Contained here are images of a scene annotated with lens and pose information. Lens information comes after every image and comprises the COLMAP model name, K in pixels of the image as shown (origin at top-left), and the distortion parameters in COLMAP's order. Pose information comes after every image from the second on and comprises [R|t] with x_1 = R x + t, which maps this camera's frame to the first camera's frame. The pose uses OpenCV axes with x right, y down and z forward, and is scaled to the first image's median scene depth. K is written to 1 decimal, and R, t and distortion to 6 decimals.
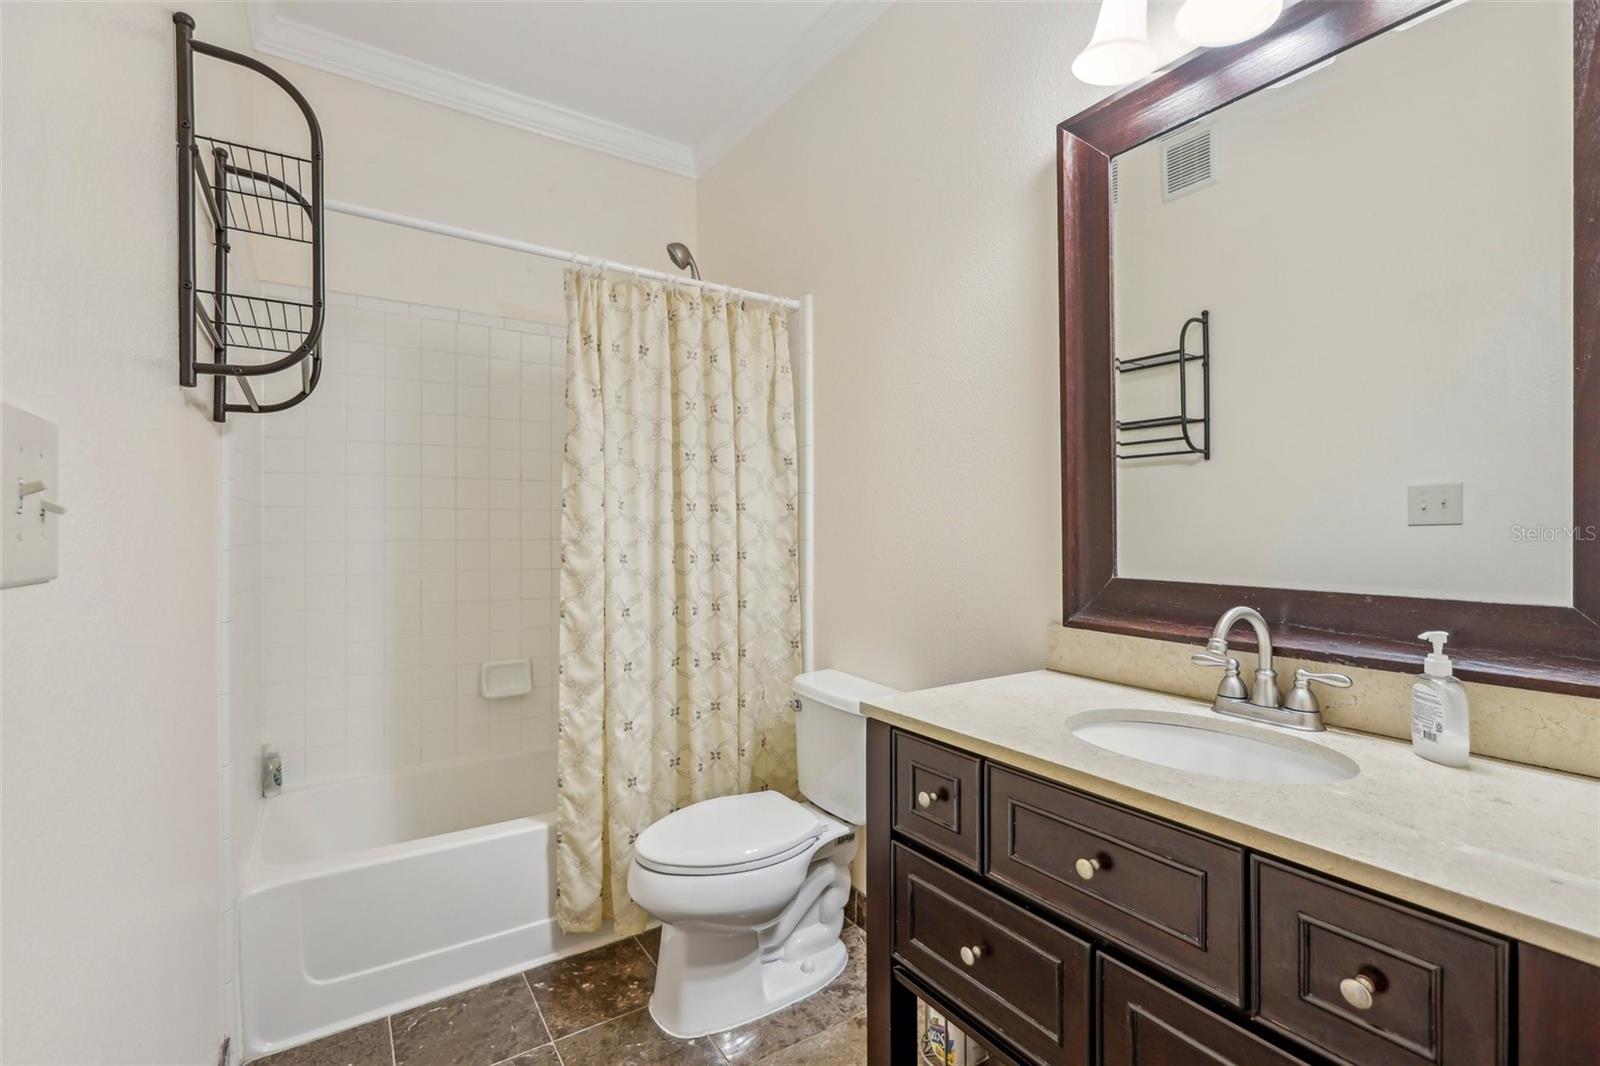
lens RADIAL K [[728.6, 0, 797.3], [0, 728.6, 525.8], [0, 0, 1]] dist [-0.001308, -0.000242]
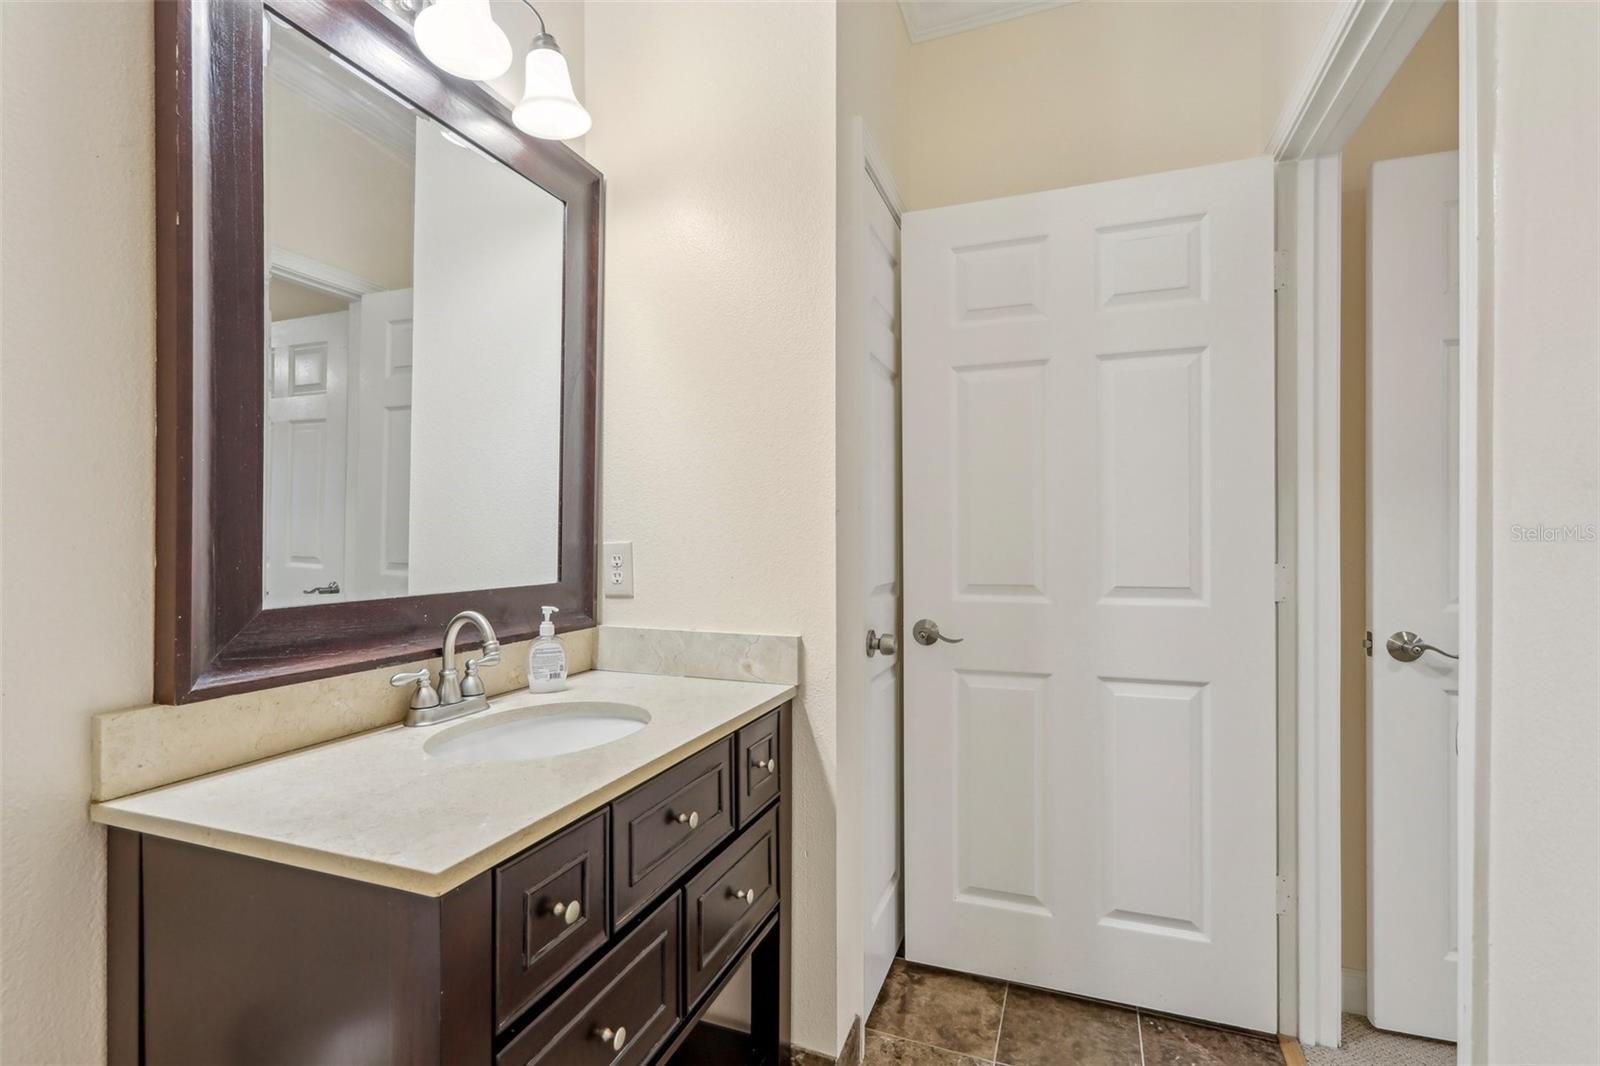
lens RADIAL K [[729.6, 0, 793.7], [0, 729.6, 536.8], [0, 0, 1]] dist [-0.000508, 0.000276]
pose [[-0.575457, -0.000314, 0.817832, -0.585207], [-0.000002, 1.000000, 0.000383, 0.001106], [-0.817832, 0.000219, -0.575457, 1.325021]]
